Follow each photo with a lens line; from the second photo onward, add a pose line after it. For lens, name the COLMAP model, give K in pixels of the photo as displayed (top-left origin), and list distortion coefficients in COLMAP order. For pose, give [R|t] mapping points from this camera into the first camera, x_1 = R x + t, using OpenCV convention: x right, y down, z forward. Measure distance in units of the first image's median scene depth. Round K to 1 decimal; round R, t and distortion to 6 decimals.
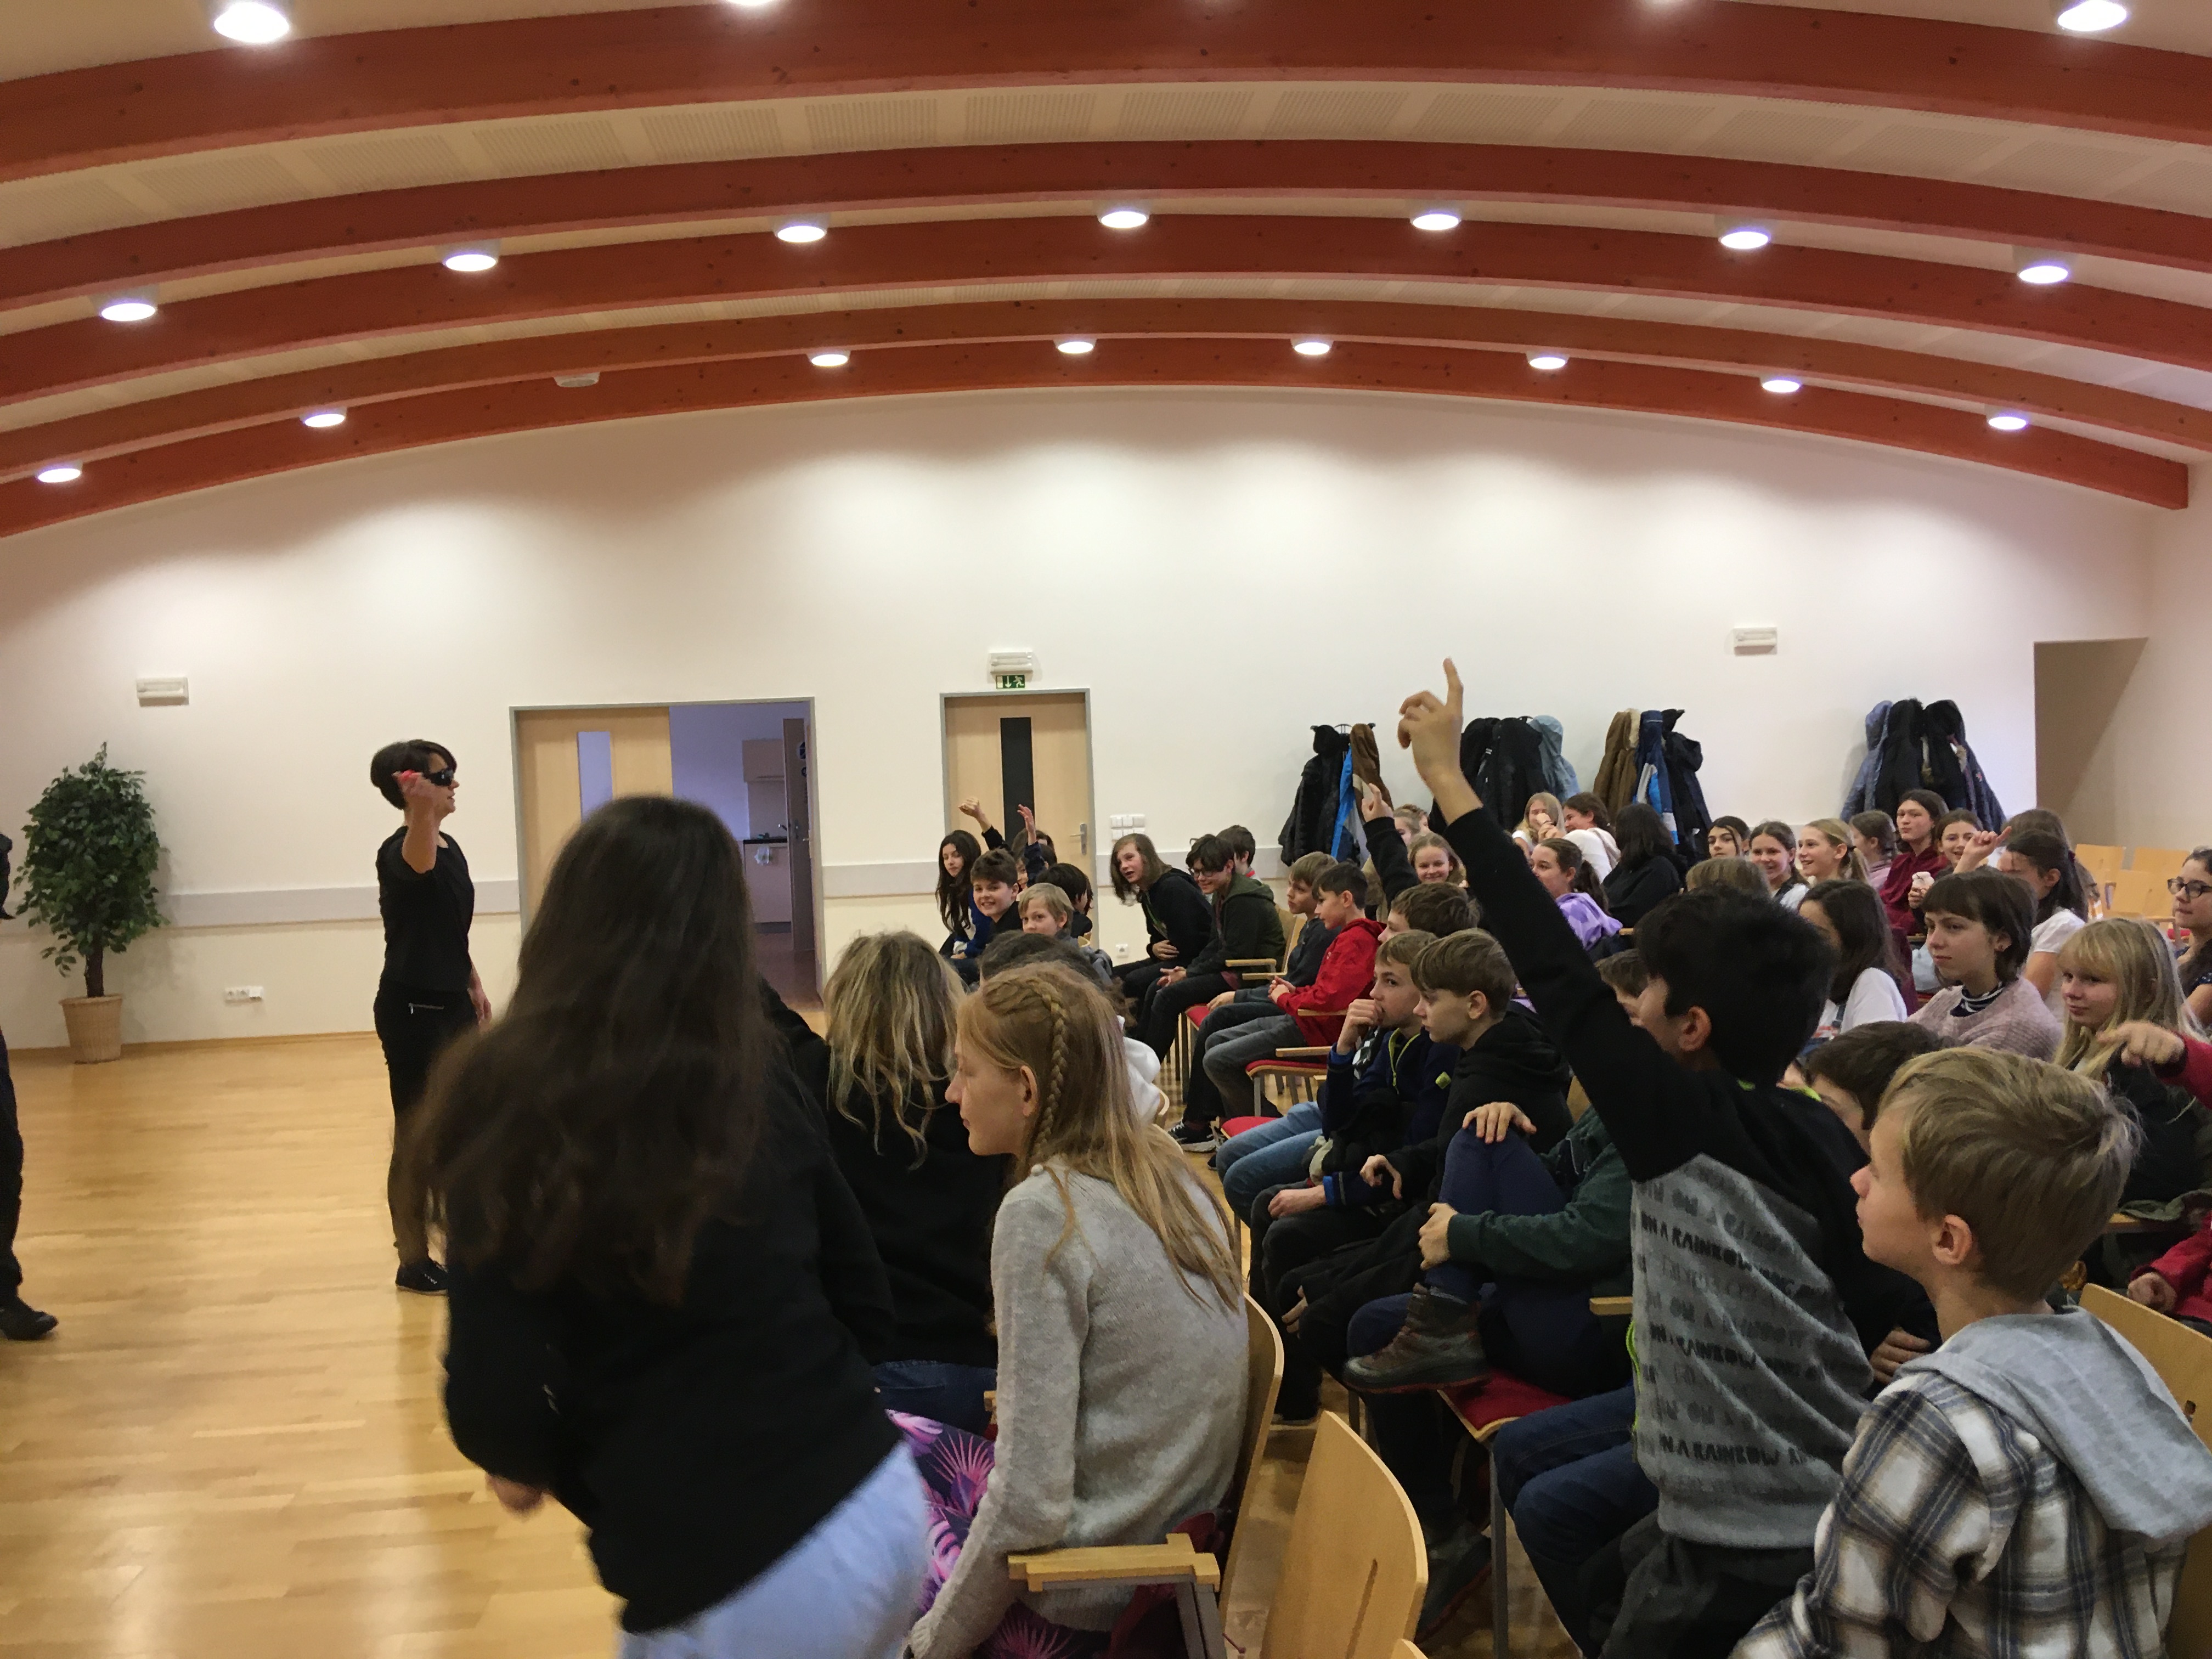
lens RADIAL K [[1889.8, 0, 1117.0], [0, 1889.8, 825.4], [0, 0, 1]] dist [0.114376, -0.143207]
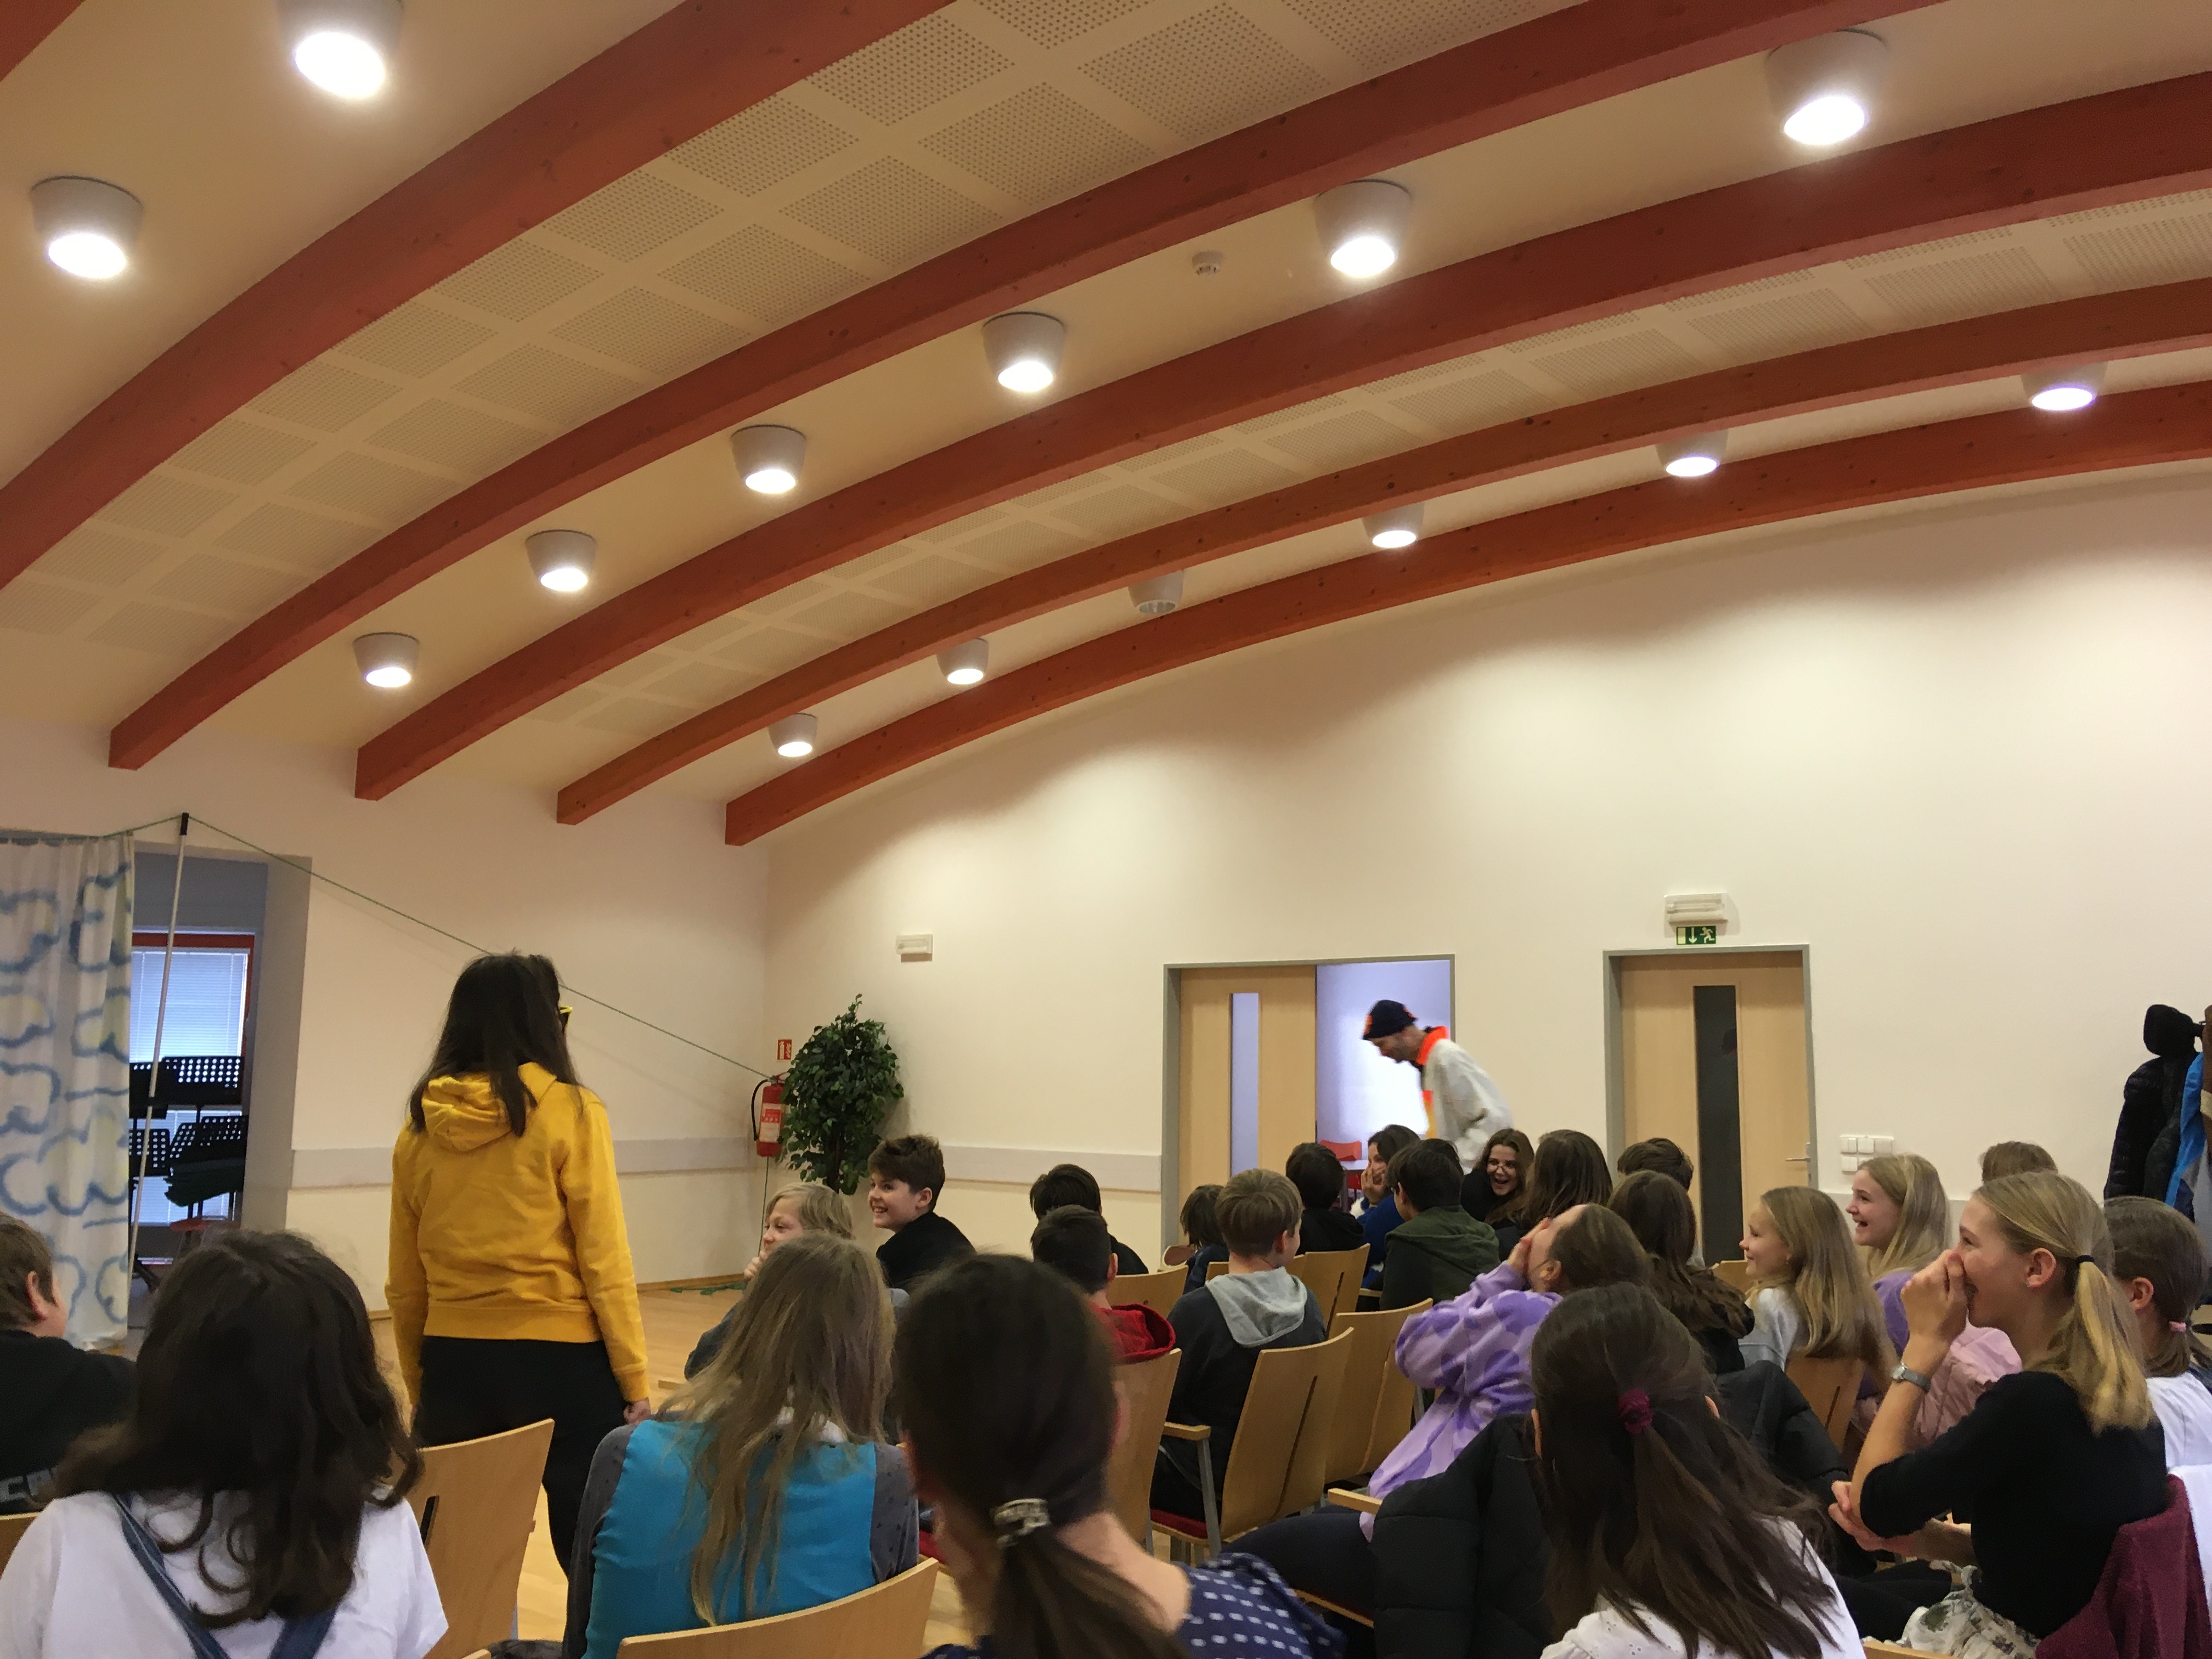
lens RADIAL K [[1889.8, 0, 1115.1], [0, 1889.8, 847.7], [0, 0, 1]] dist [0.114376, -0.143207]
pose [[0.708348, -0.036568, -0.704916, 0.314060], [-0.067189, 0.990629, -0.118907, -0.008050], [0.702659, 0.131590, 0.699253, 0.345650]]
